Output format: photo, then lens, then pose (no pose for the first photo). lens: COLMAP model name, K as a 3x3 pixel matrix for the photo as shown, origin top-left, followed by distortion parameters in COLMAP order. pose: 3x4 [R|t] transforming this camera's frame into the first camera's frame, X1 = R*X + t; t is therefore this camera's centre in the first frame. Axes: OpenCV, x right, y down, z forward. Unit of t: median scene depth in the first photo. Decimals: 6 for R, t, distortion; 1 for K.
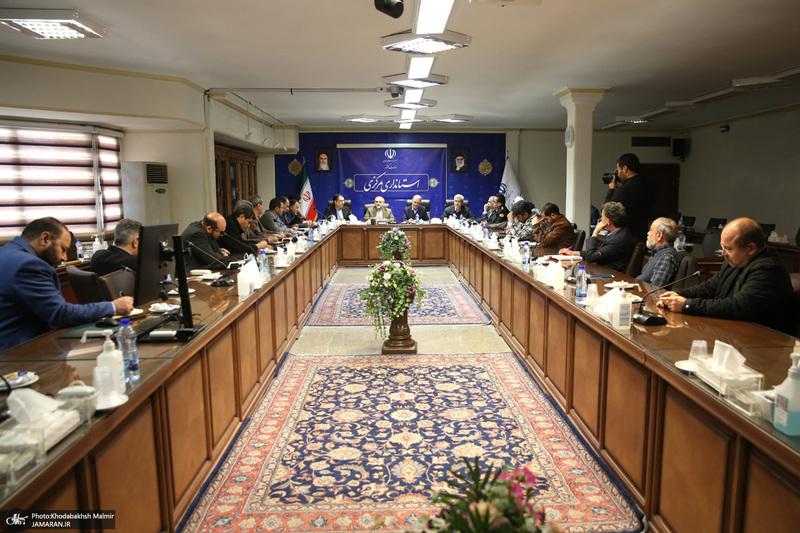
lens RADIAL K [[662.8, 0, 409.6], [0, 662.8, 280.6], [0, 0, 1]] dist [-0.085238, 0.040994]
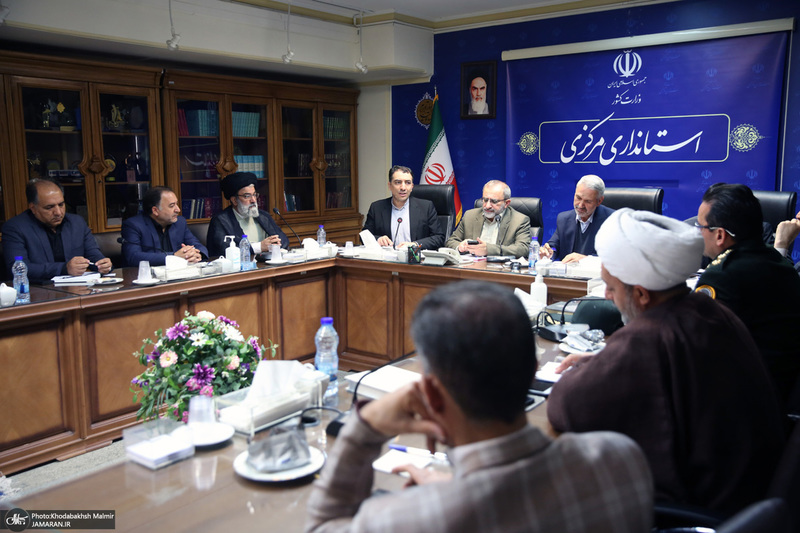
lens RADIAL K [[748.9, 0, 400.1], [0, 748.9, 264.8], [0, 0, 1]] dist [-0.042220, 0.000000]
pose [[0.773649, 0.078768, -0.628700, 0.163081], [-0.079164, 0.996484, 0.027432, -0.085278], [0.628650, 0.028548, 0.777164, 0.641124]]
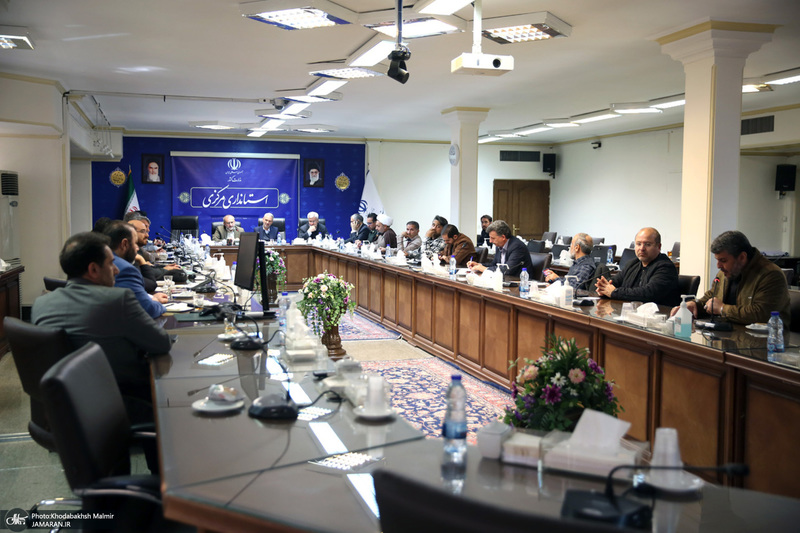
lens RADIAL K [[867.6, 0, 399.9], [0, 867.6, 268.3], [0, 0, 1]] dist [0.010570, 0.000000]
pose [[0.971124, -0.005513, 0.238513, -0.098177], [0.020942, 0.997844, -0.062204, 0.020120], [-0.237655, 0.065403, 0.969145, -0.153676]]
